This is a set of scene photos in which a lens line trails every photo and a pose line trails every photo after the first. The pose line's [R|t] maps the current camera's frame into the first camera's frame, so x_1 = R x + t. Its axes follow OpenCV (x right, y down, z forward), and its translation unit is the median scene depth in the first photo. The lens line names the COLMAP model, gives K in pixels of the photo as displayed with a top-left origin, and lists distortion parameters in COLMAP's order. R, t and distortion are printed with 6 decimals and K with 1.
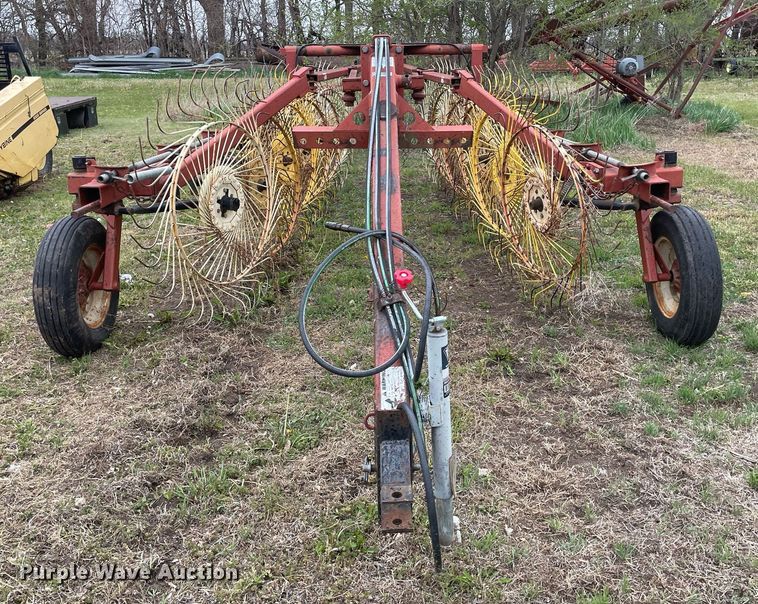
lens RADIAL K [[729.9, 0, 427.1], [0, 729.9, 261.7], [0, 0, 1]] dist [0.121387, -0.214155]
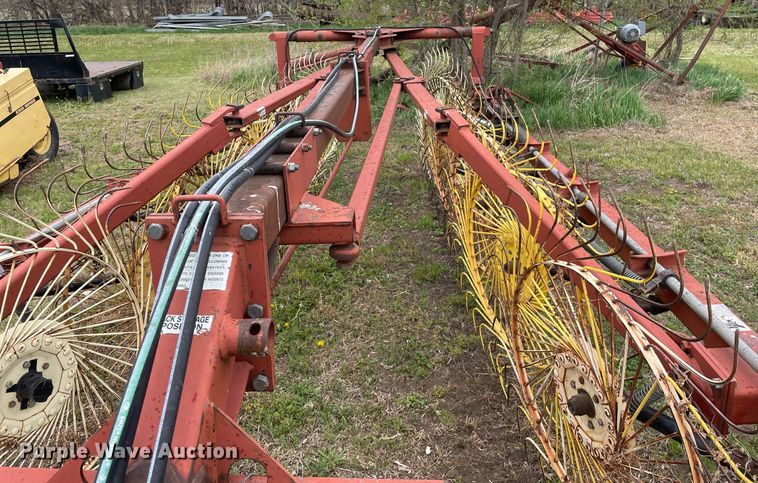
lens RADIAL K [[567.6, 0, 376.4], [0, 567.6, 185.8], [0, 0, 1]] dist [0.094048, -0.132749]
pose [[0.994345, 0.018462, -0.104583, 0.042444], [-0.015093, 0.999344, 0.032912, -0.255213], [0.105122, -0.031147, 0.993971, 0.581880]]
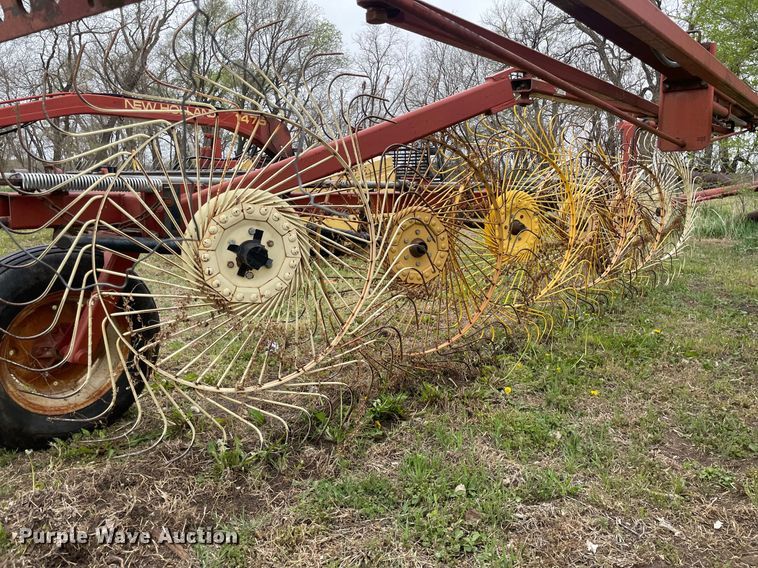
lens RADIAL K [[569.0, 0, 382.6], [0, 569.0, 275.5], [0, 0, 1]] dist [0.068175, -0.104204]
pose [[0.761718, 0.117586, -0.637149, 0.091863], [-0.187871, 0.981229, -0.043515, -0.062707], [0.620073, 0.152847, 0.769511, 0.721357]]
